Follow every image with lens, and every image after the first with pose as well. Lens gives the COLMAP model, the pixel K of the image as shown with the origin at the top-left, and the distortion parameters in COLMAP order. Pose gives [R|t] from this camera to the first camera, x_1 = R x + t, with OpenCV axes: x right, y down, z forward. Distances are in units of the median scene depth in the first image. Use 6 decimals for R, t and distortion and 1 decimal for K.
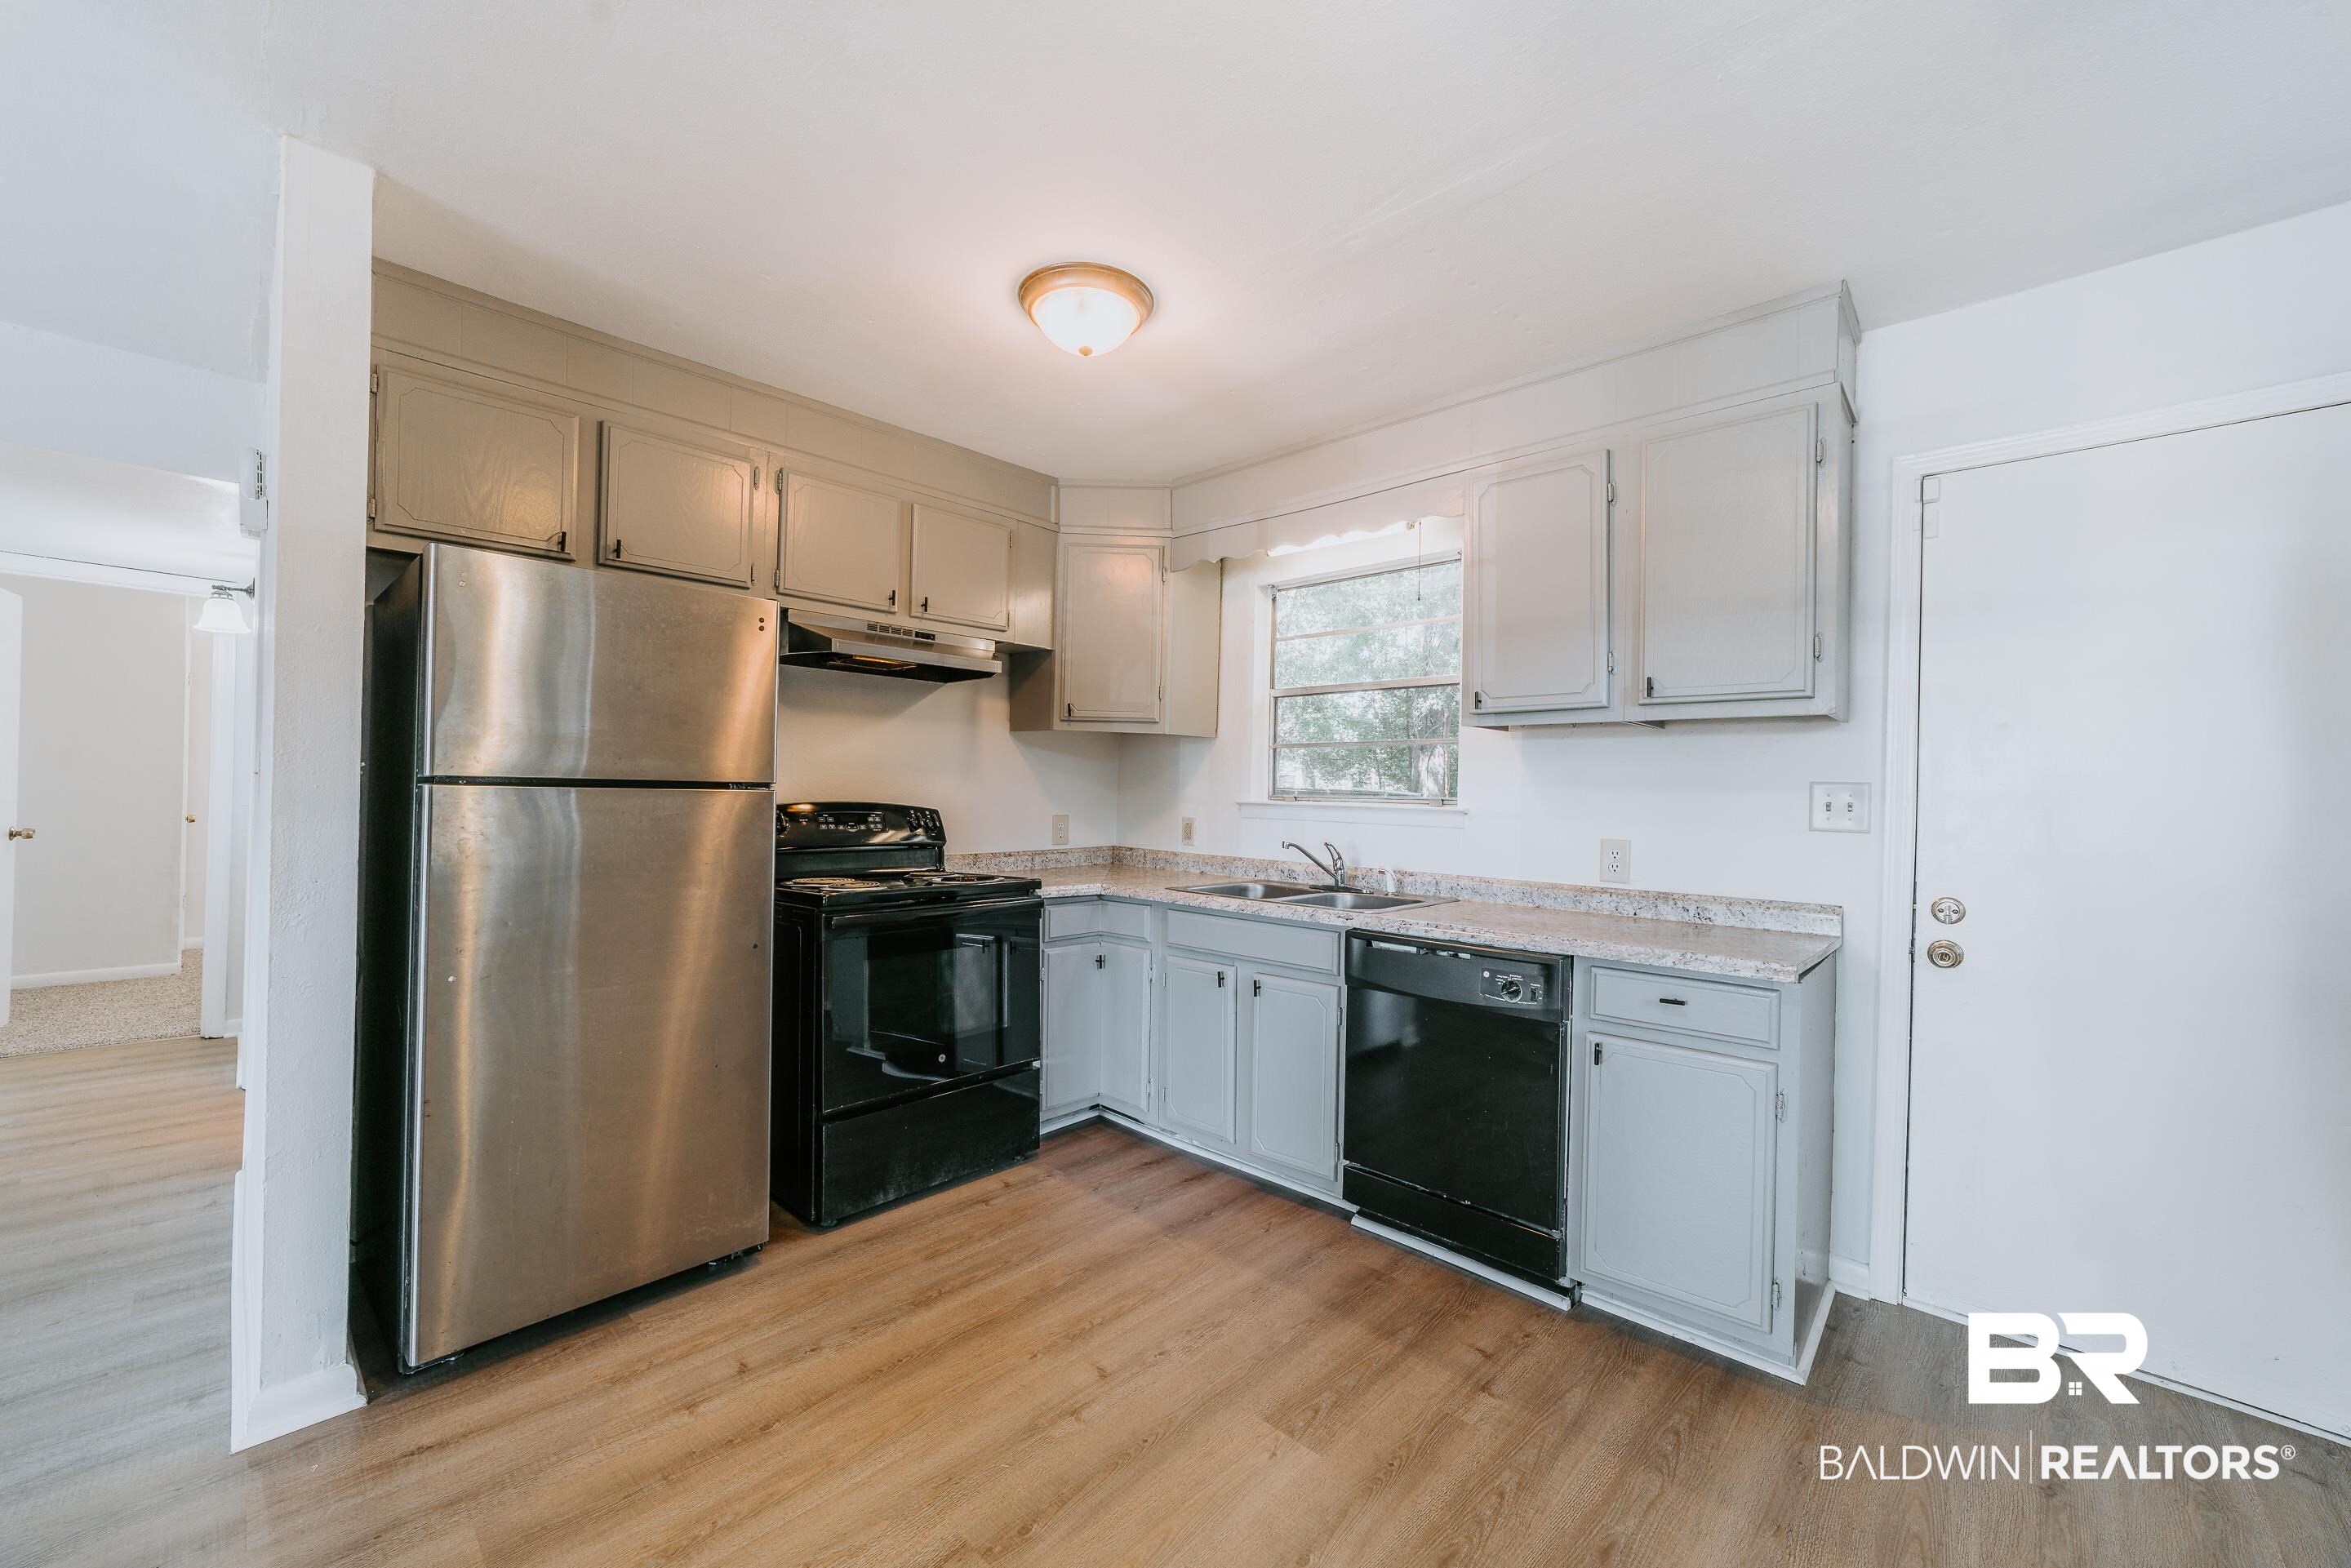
lens RADIAL K [[907.2, 0, 1172.2], [0, 907.2, 784.2], [0, 0, 1]] dist [-0.017603, 0.006687]
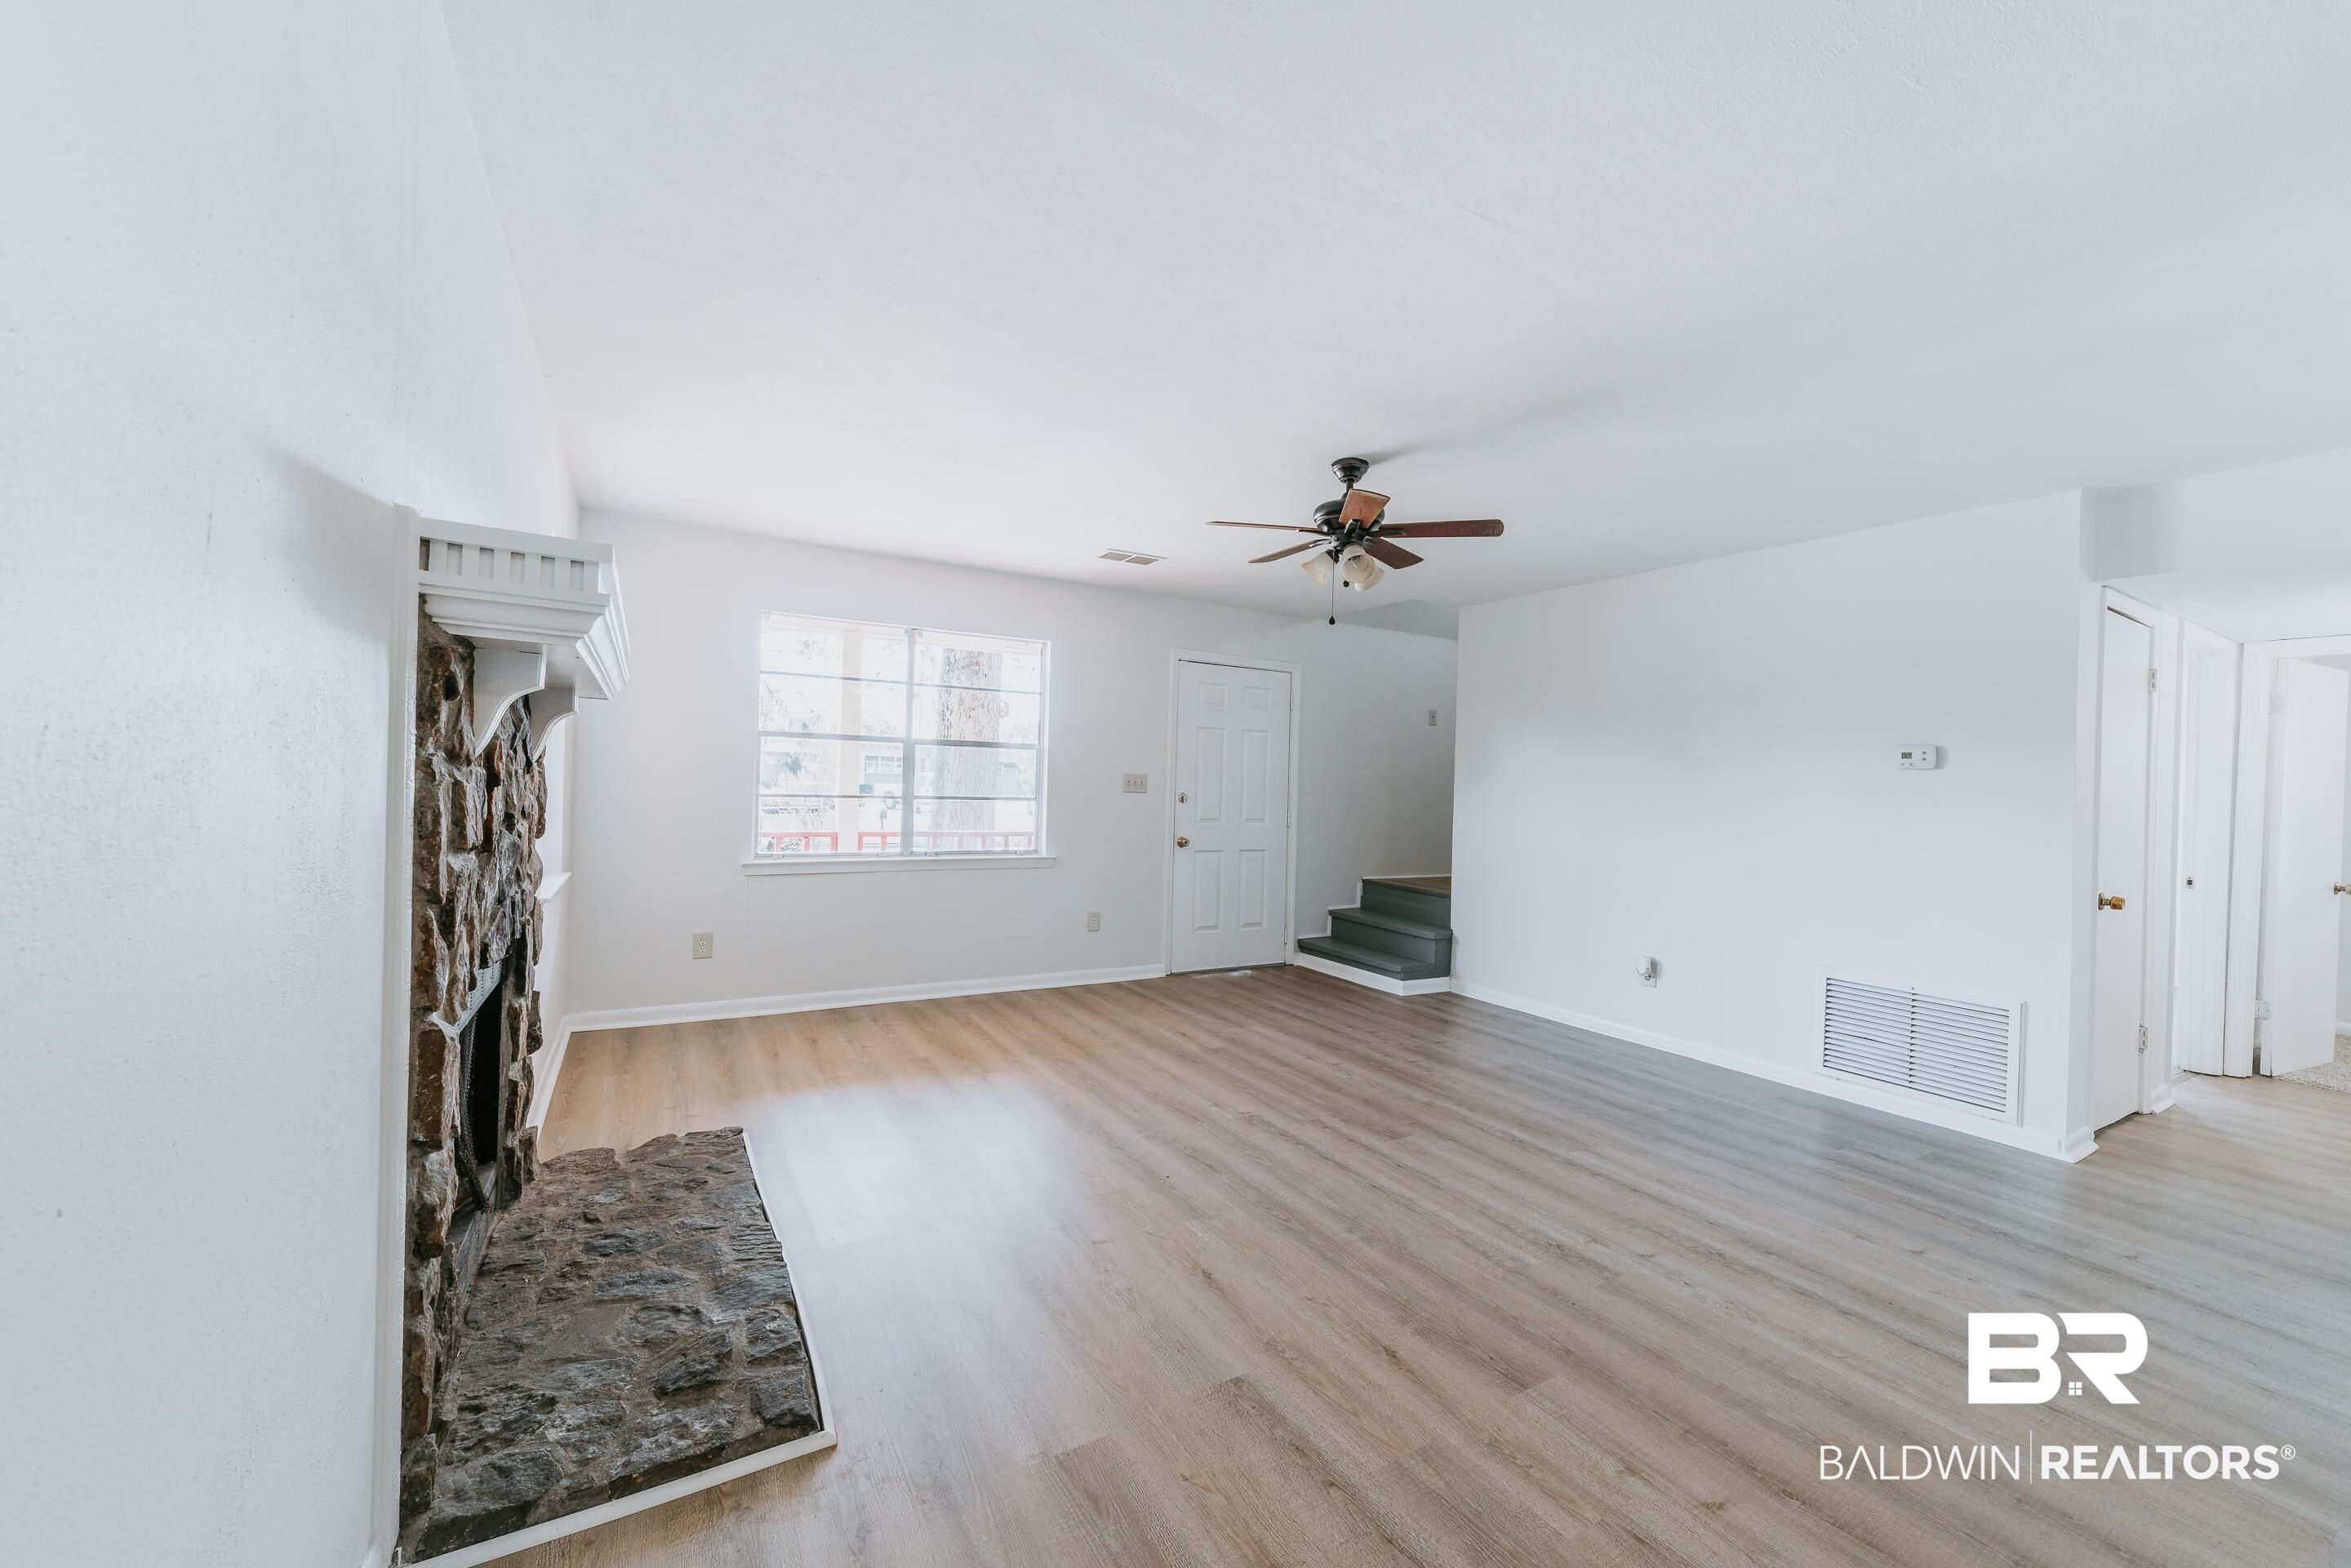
lens RADIAL K [[907.2, 0, 1179.6], [0, 907.2, 787.6], [0, 0, 1]] dist [-0.017603, 0.006687]
pose [[-0.271889, -0.031787, -0.961803, 0.244371], [-0.032043, 0.999199, -0.023965, 0.005356], [0.961795, 0.024303, -0.272690, -0.104808]]
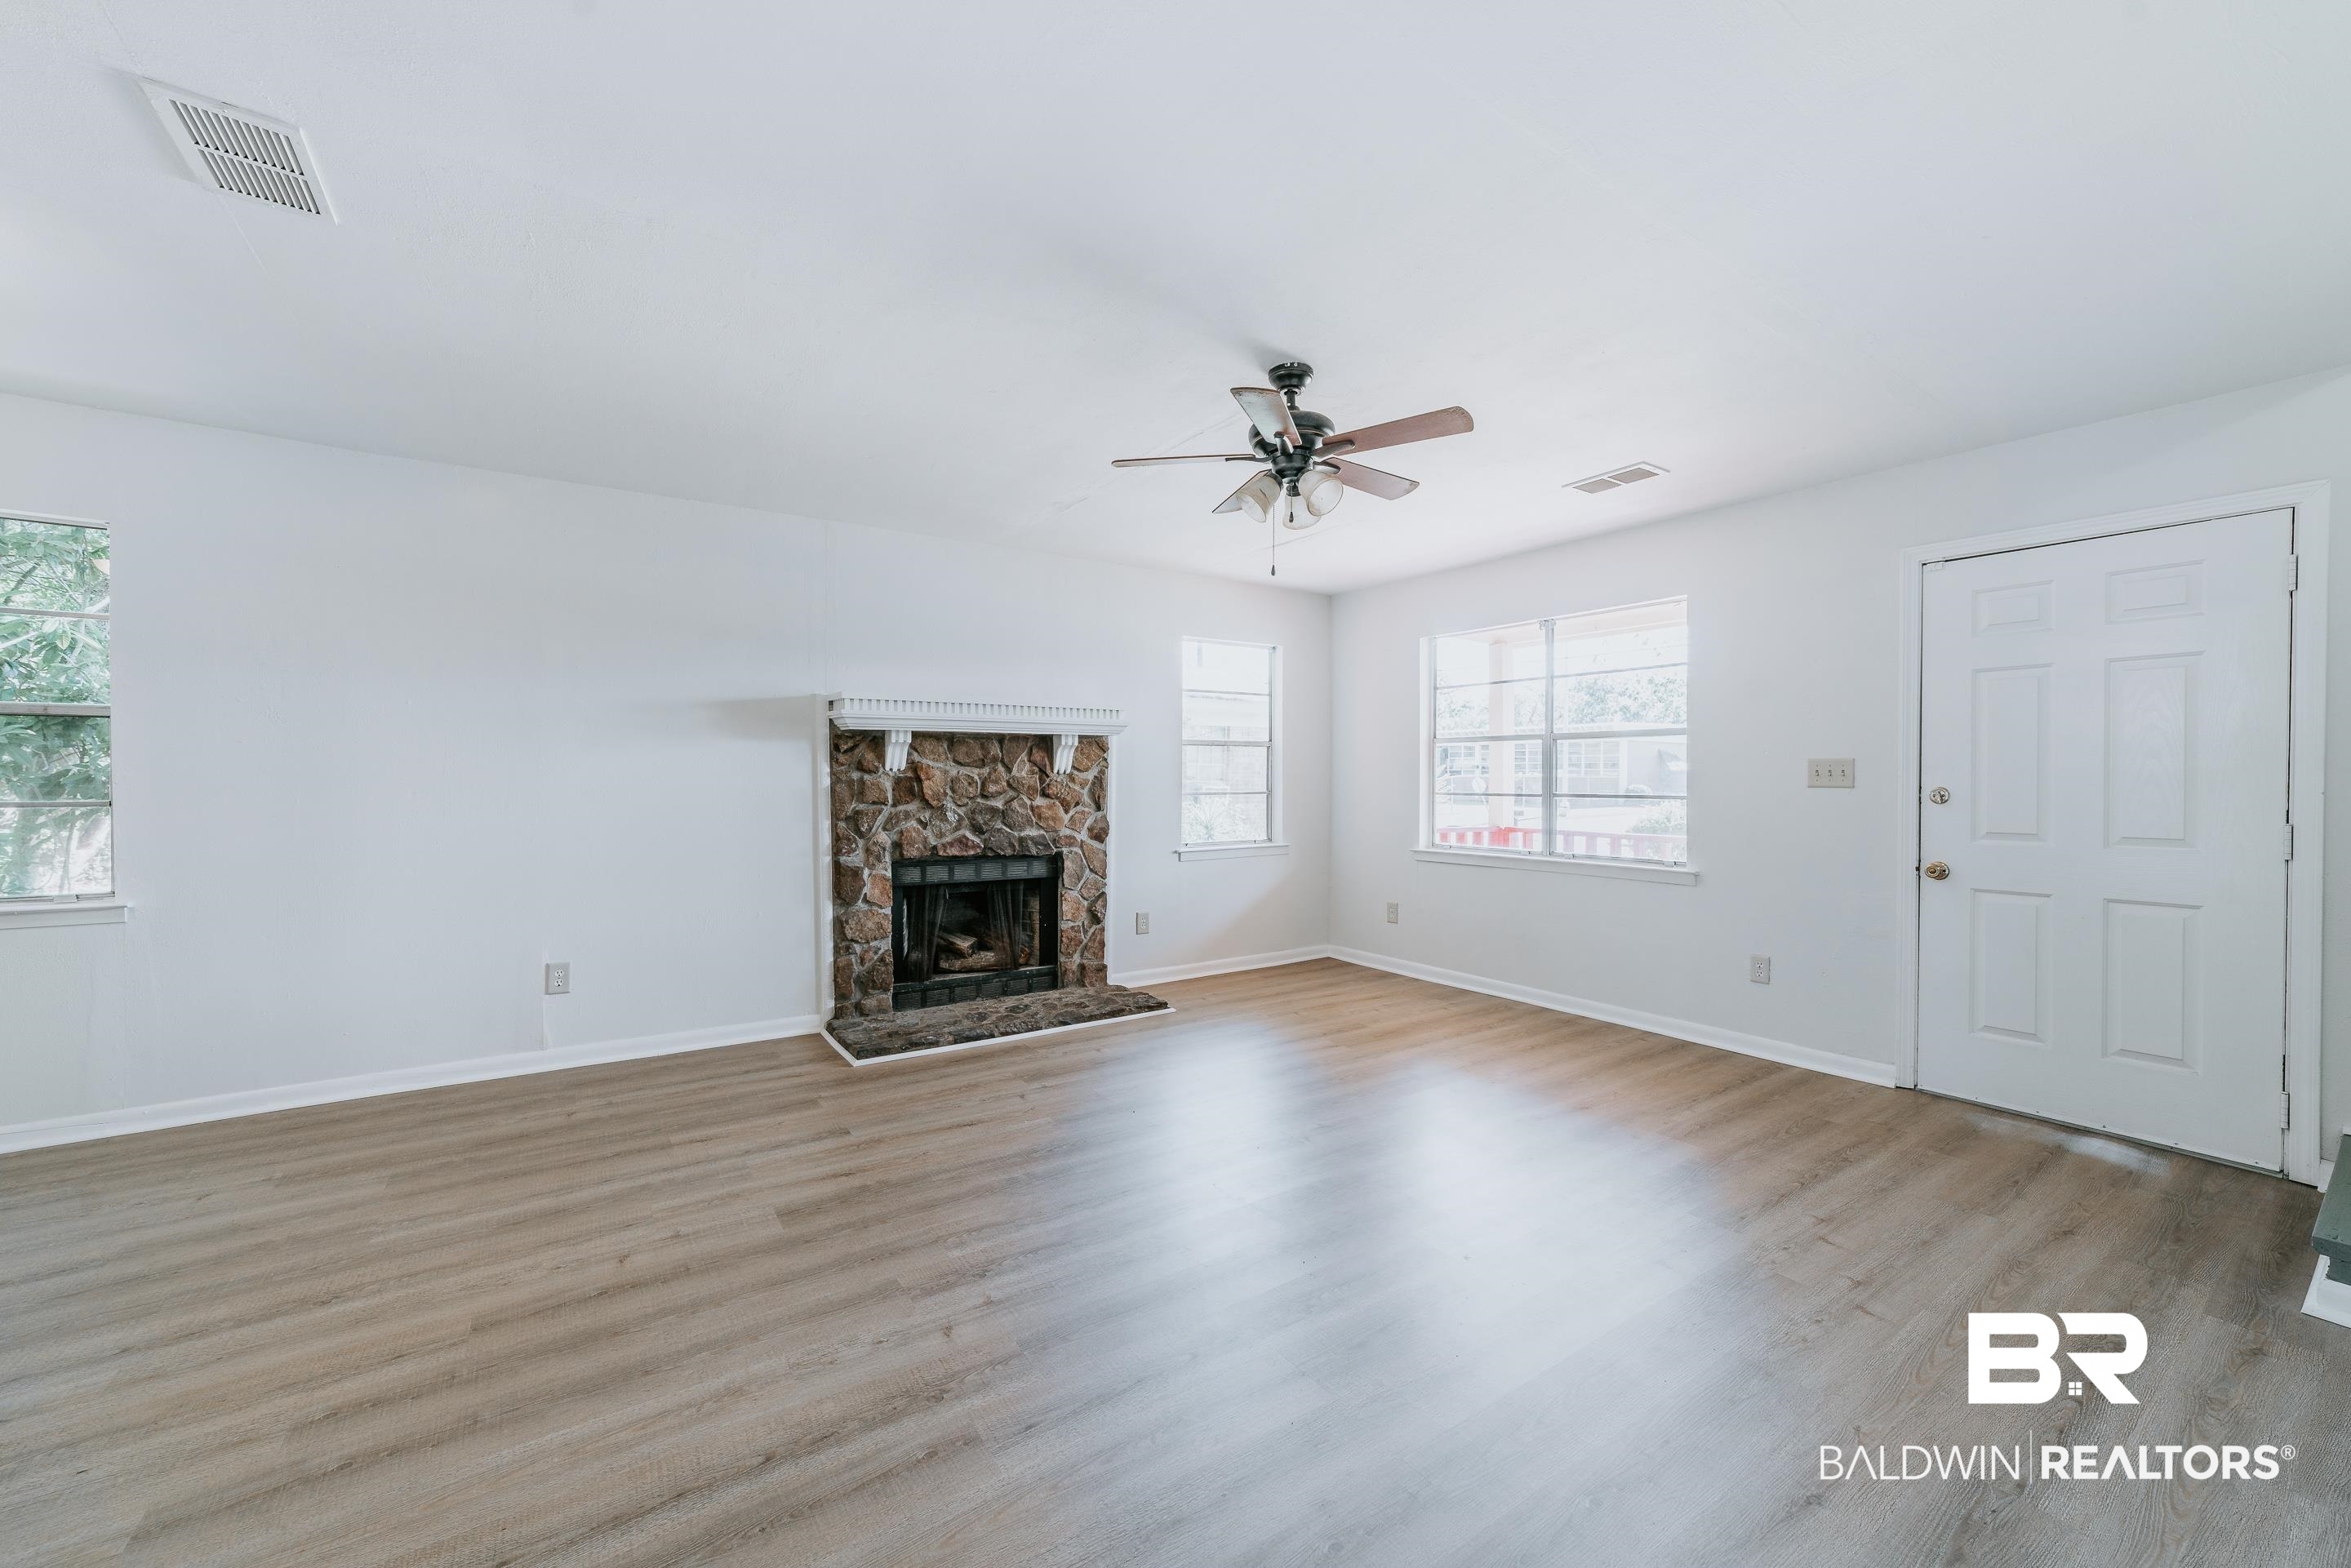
lens RADIAL K [[907.2, 0, 1180.7], [0, 907.2, 792.5], [0, 0, 1]] dist [-0.017603, 0.006687]
pose [[-0.976211, -0.031437, 0.214533, -1.252058], [-0.028583, 0.999457, 0.016393, -0.019140], [-0.214932, 0.009871, -0.976579, 0.885217]]
